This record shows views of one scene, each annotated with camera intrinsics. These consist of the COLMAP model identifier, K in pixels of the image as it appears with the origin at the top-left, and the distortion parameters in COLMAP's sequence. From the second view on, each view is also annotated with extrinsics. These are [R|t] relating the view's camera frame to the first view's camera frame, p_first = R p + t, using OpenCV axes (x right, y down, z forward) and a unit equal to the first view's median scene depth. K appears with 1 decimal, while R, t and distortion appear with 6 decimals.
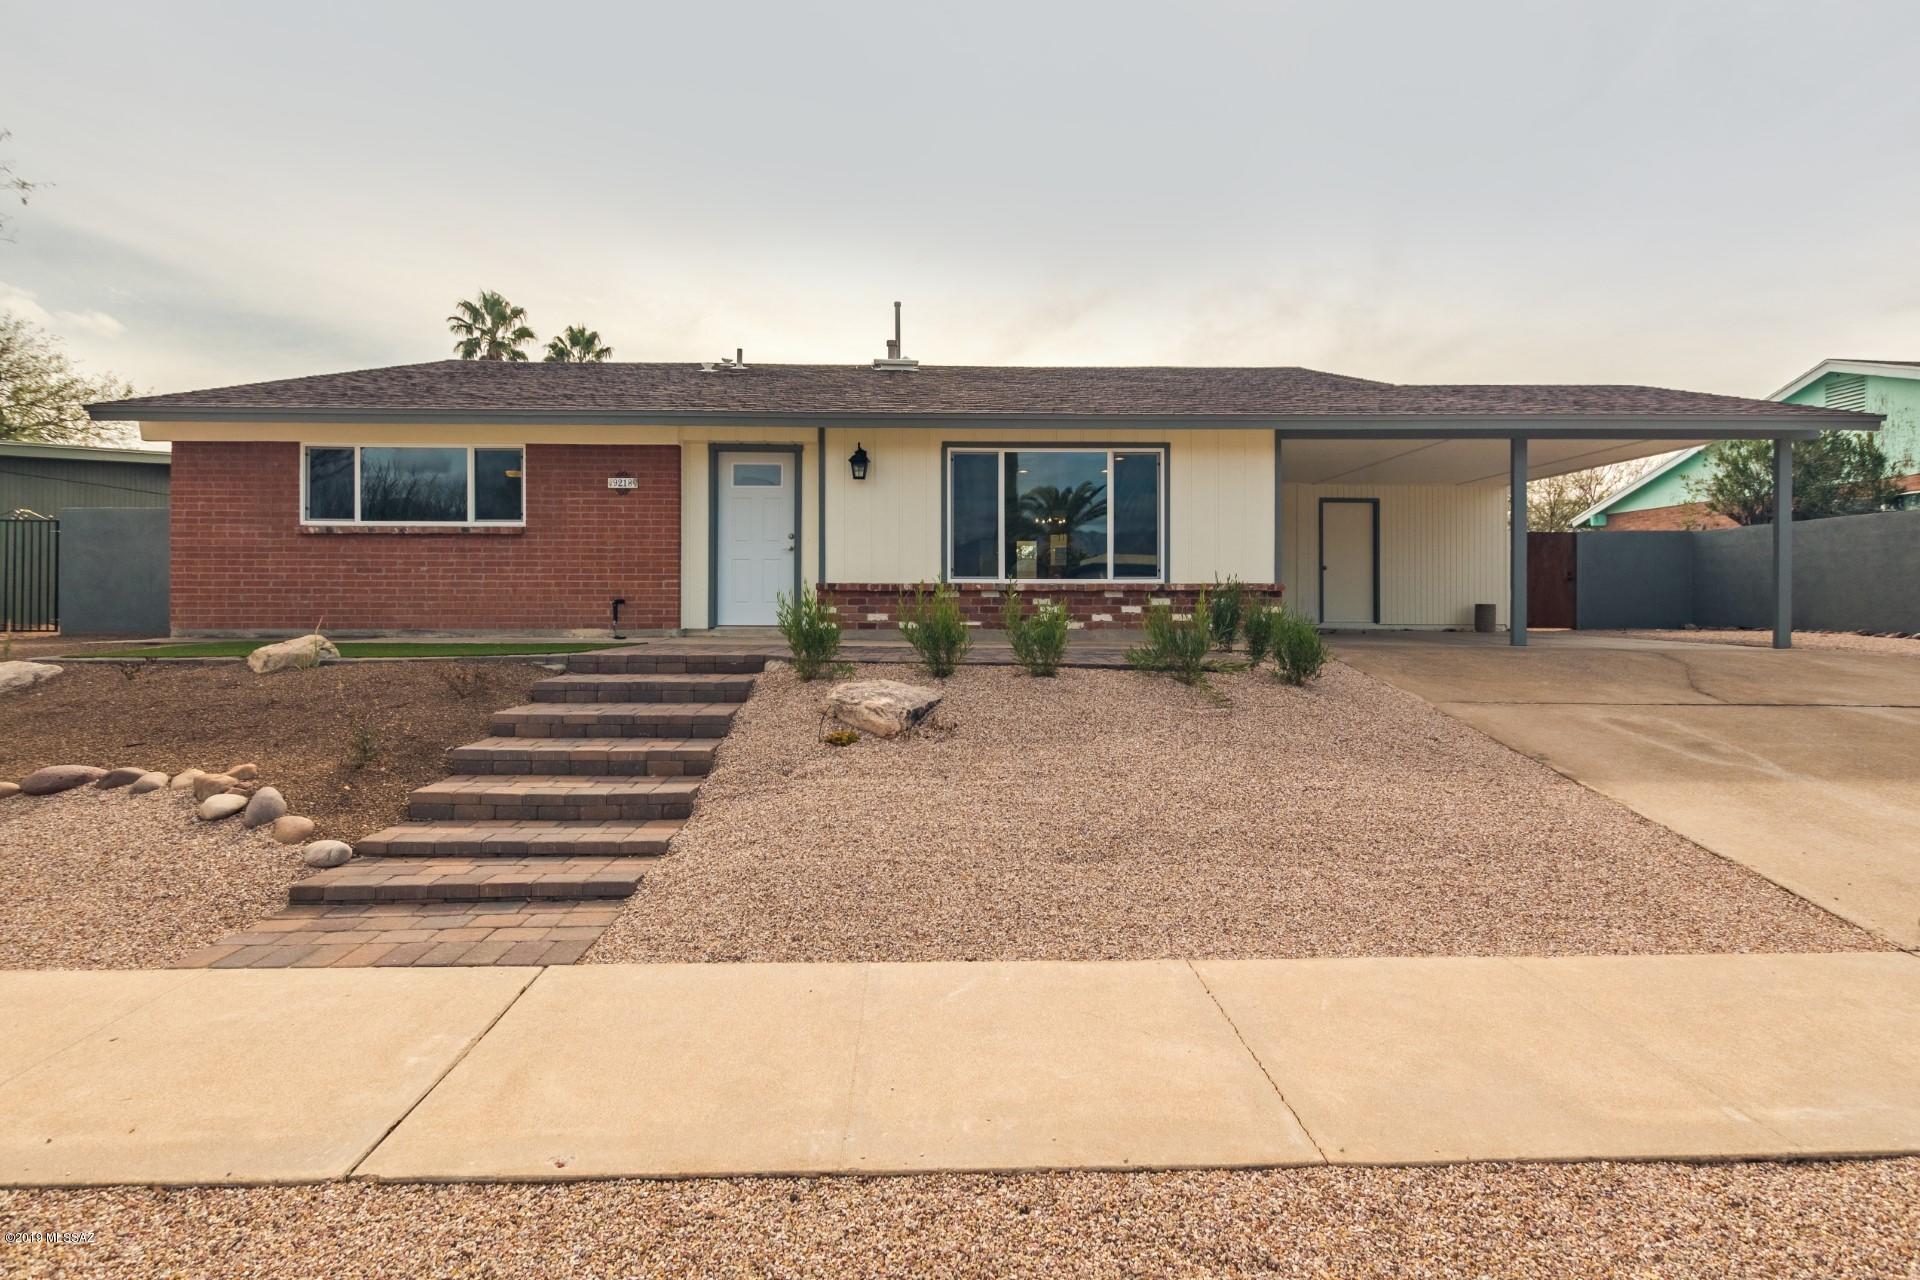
lens RADIAL K [[963.7, 0, 961.1], [0, 963.7, 622.1], [0, 0, 1]] dist [0.007872, 0.000493]
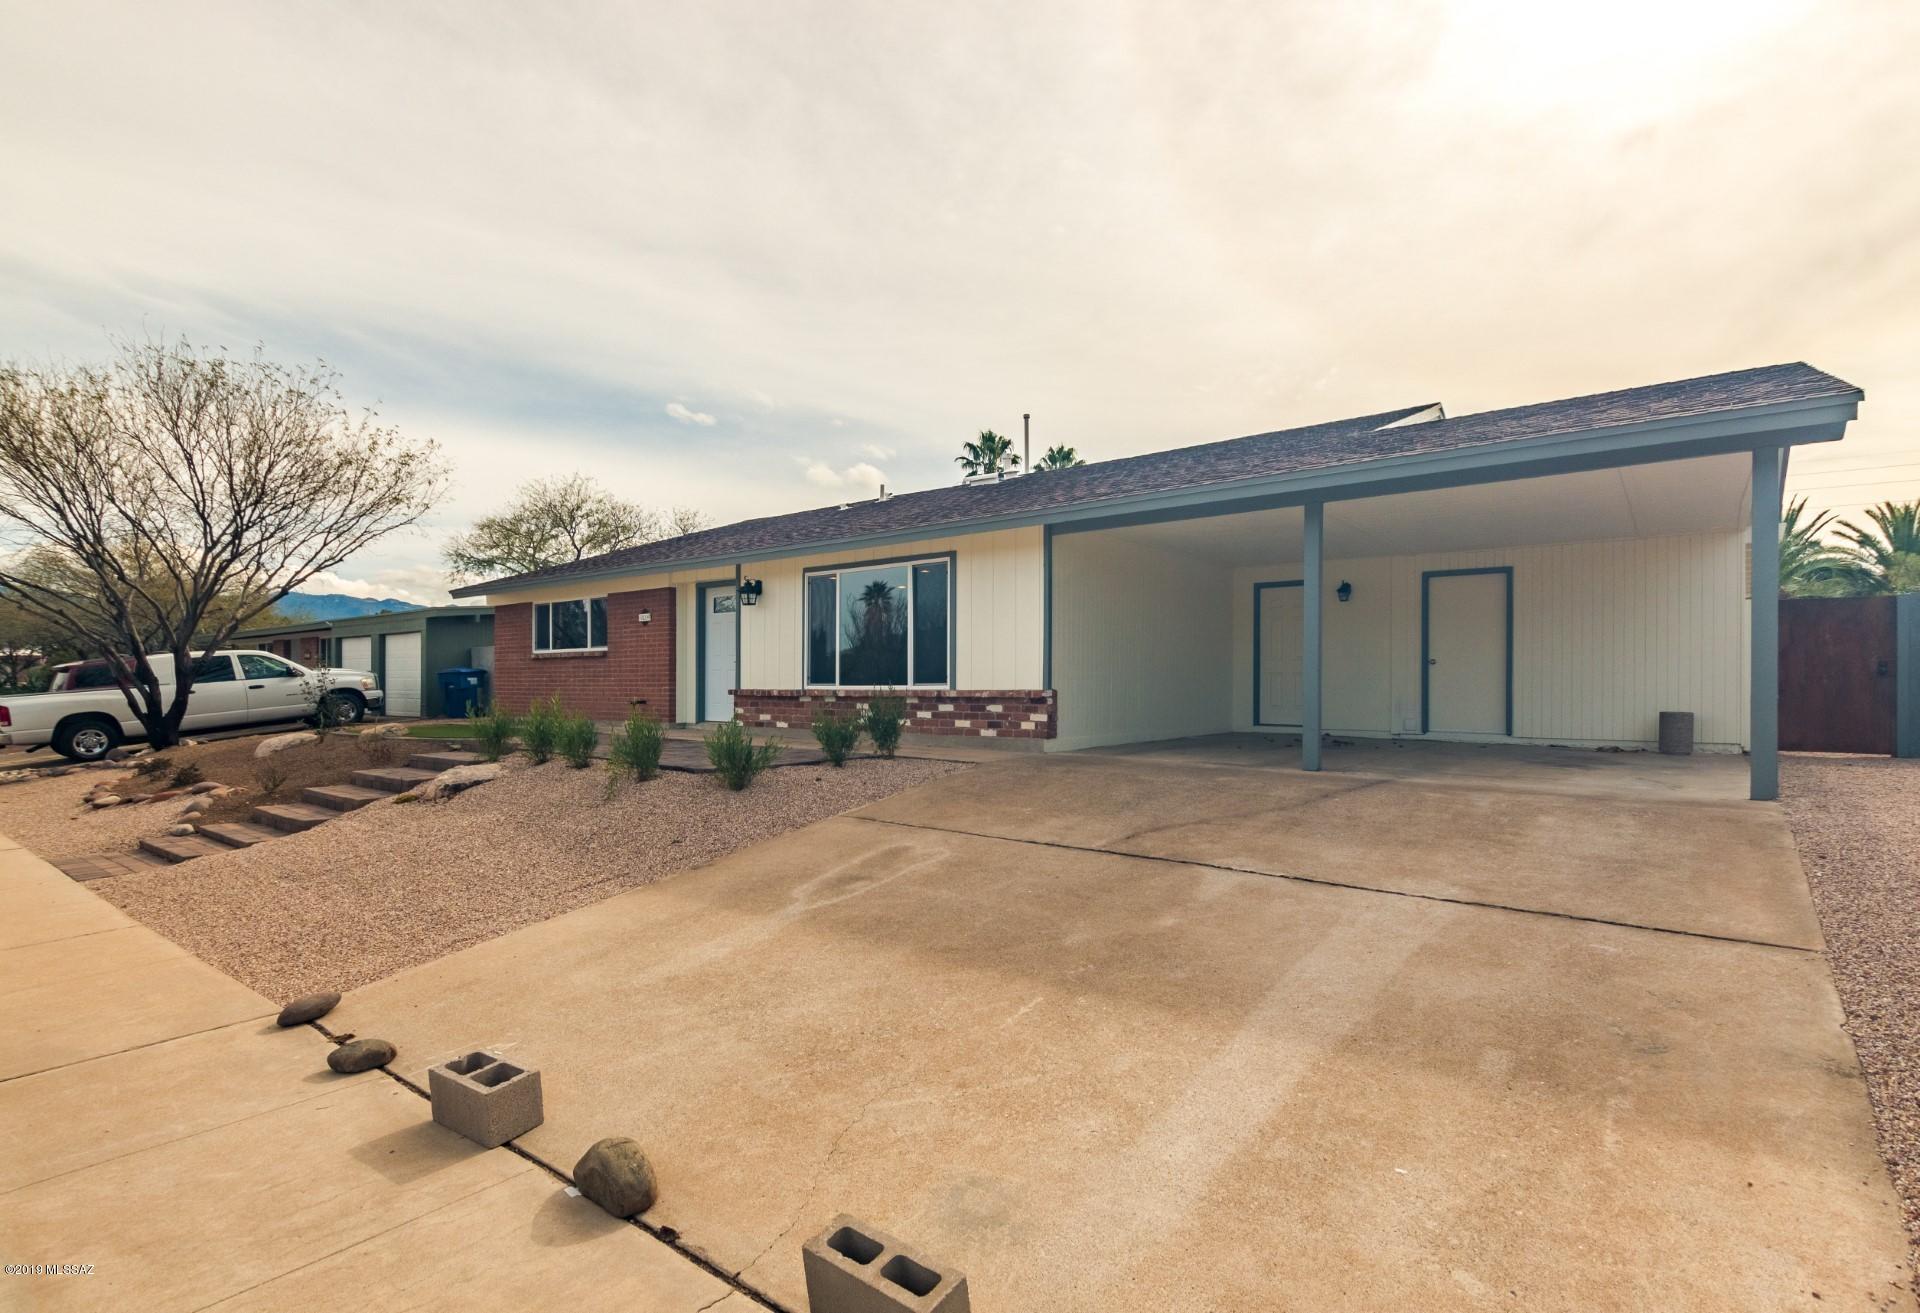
lens RADIAL K [[999.7, 0, 959.7], [0, 999.7, 701.9], [0, 0, 1]] dist [-0.000479, 0.000014]
pose [[0.741524, 0.010421, -0.670845, 0.924820], [-0.014925, 0.999888, -0.000965, -0.026362], [0.670760, 0.010728, 0.741597, 0.226650]]
